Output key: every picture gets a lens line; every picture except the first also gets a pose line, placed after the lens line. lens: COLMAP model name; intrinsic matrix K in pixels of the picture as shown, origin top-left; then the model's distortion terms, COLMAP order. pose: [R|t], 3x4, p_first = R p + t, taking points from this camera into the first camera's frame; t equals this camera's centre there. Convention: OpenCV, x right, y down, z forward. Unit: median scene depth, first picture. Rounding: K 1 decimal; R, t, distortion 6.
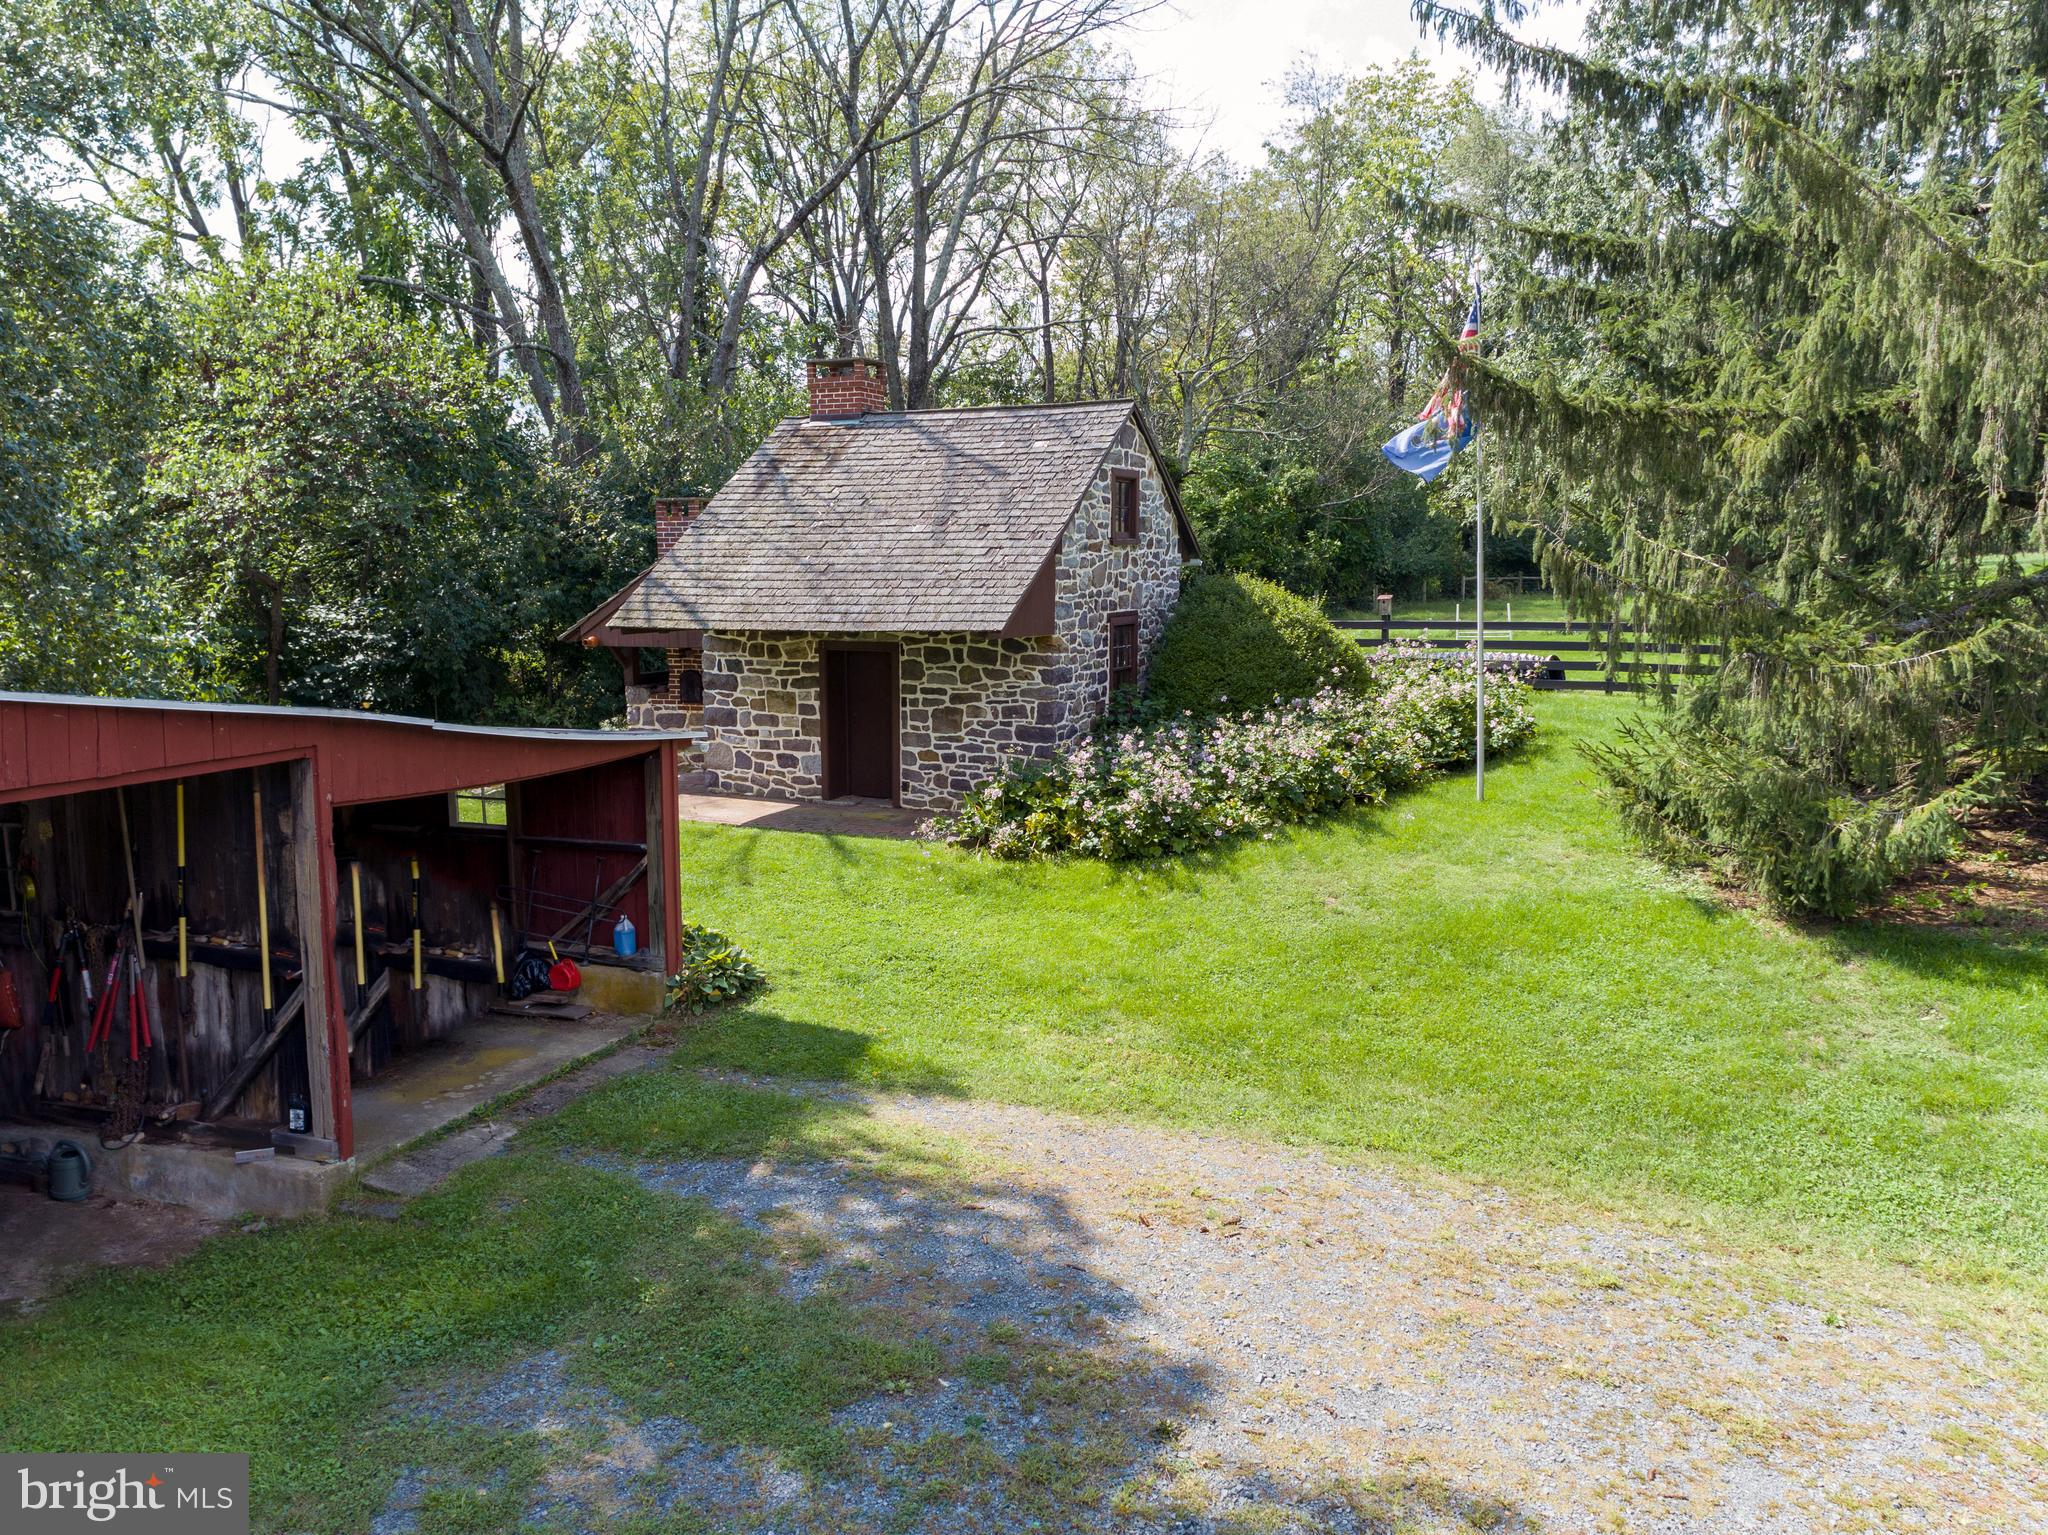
lens RADIAL K [[1546.8, 0, 1025.1], [0, 1546.8, 767.5], [0, 0, 1]] dist [0.024021, 0.011581]
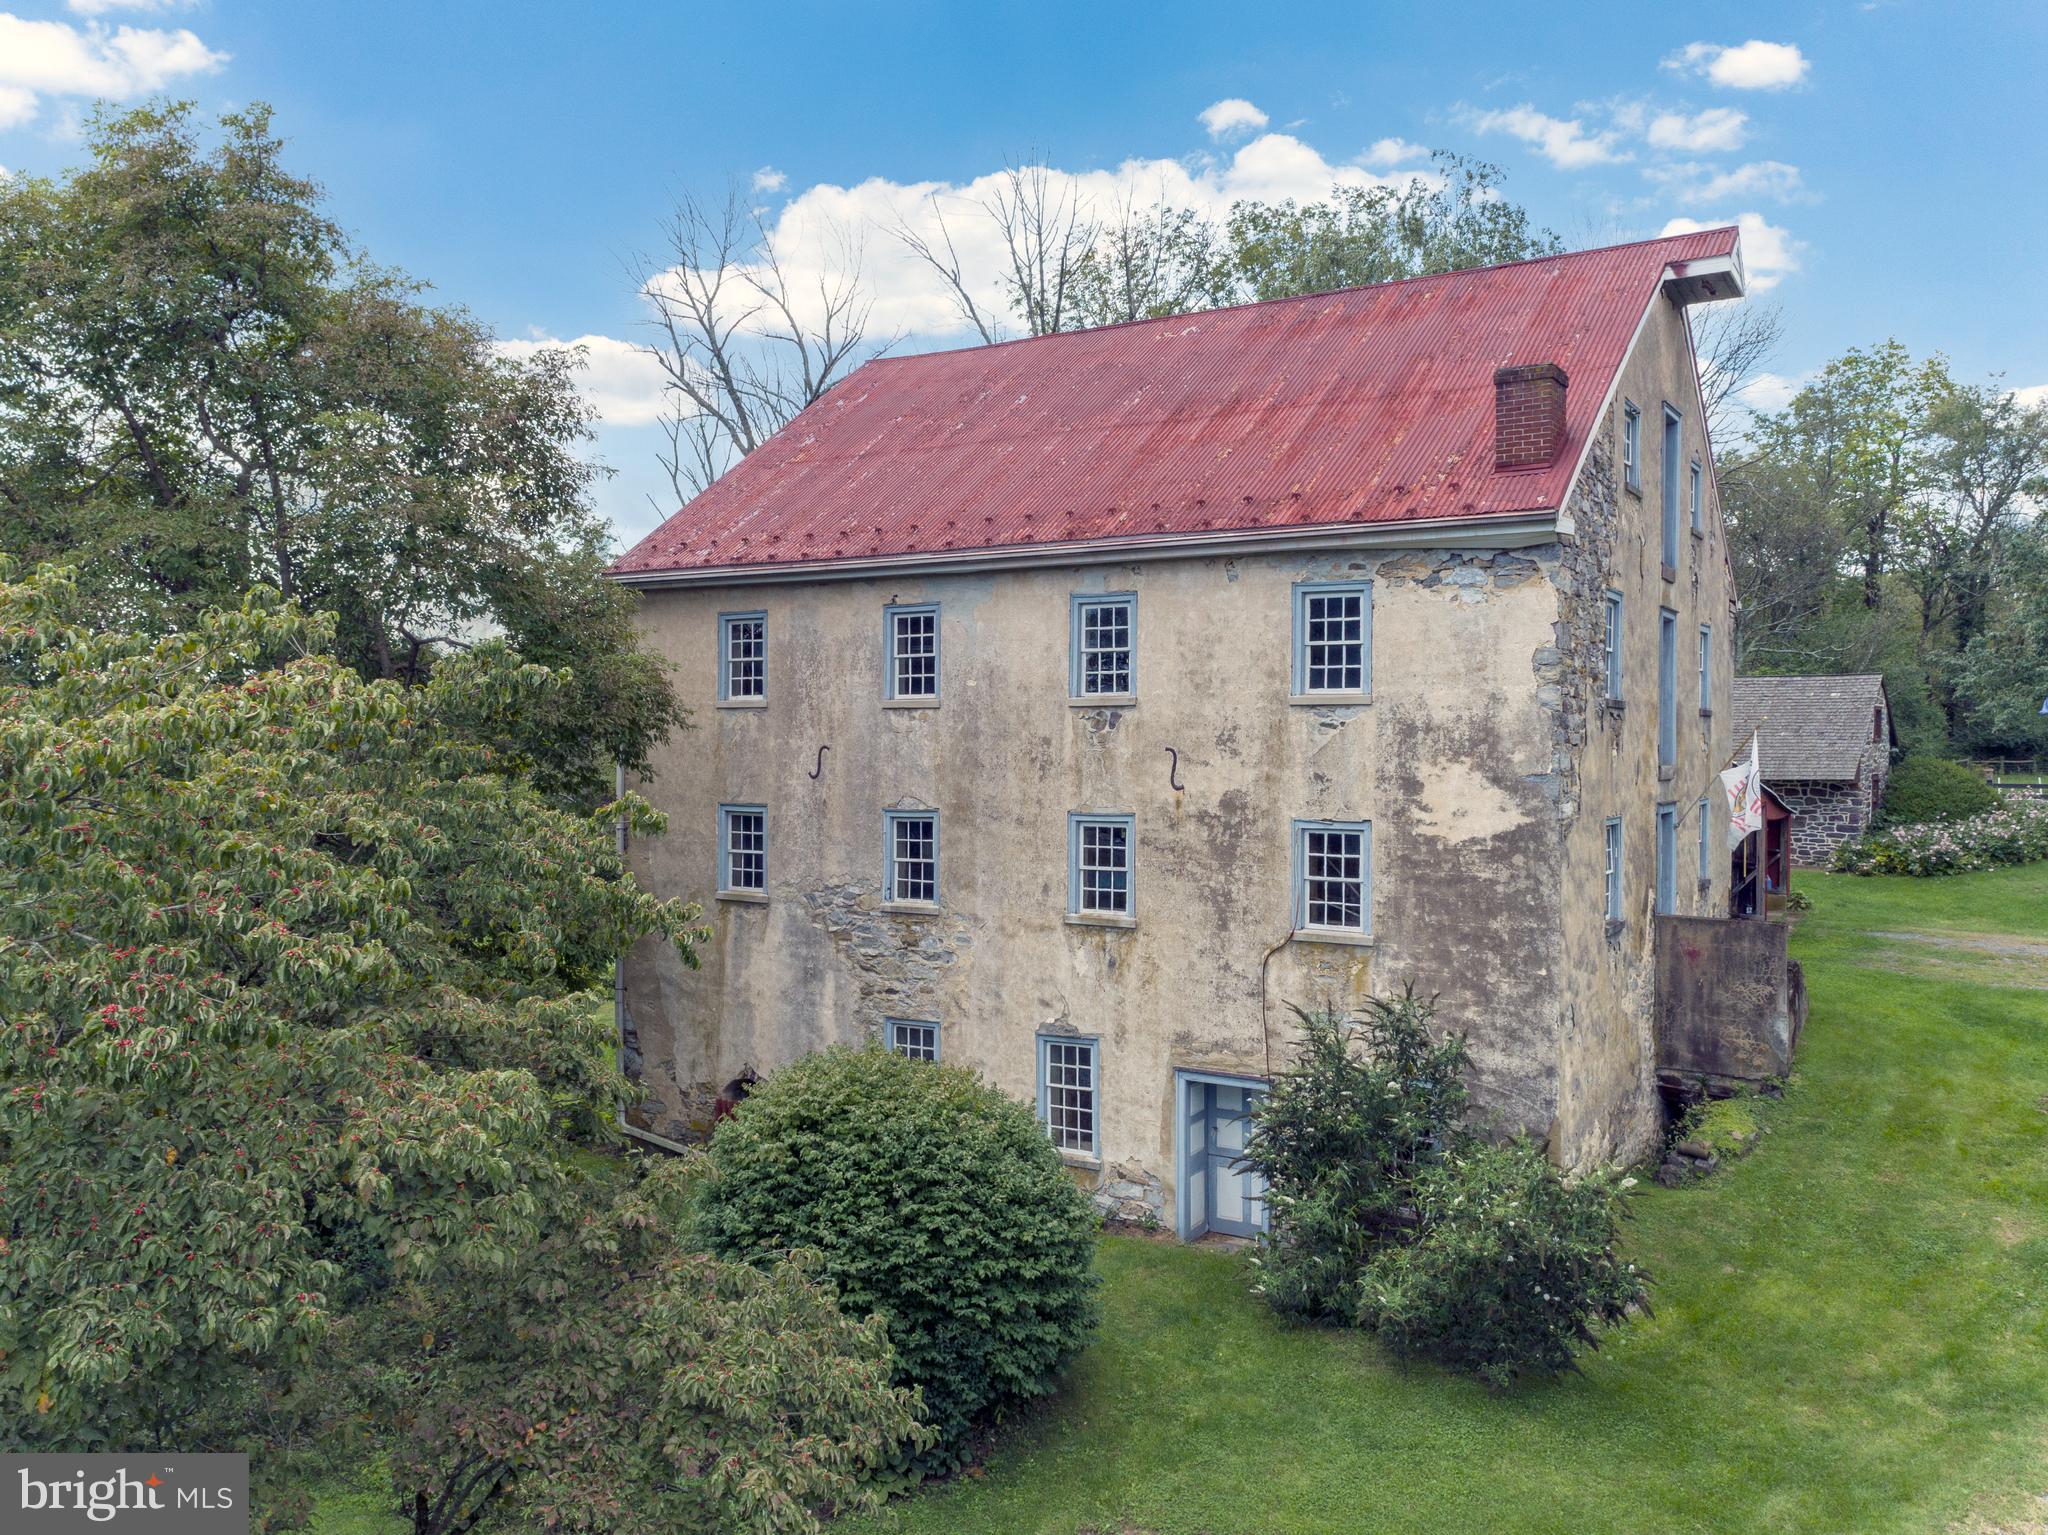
lens RADIAL K [[1546.8, 0, 1021.9], [0, 1546.8, 764.1], [0, 0, 1]] dist [0.024021, 0.011581]
pose [[0.975364, 0.006344, -0.220511, -0.630218], [-0.032466, 0.992830, -0.115043, 0.174386], [0.218200, 0.119368, 0.968576, -1.352282]]
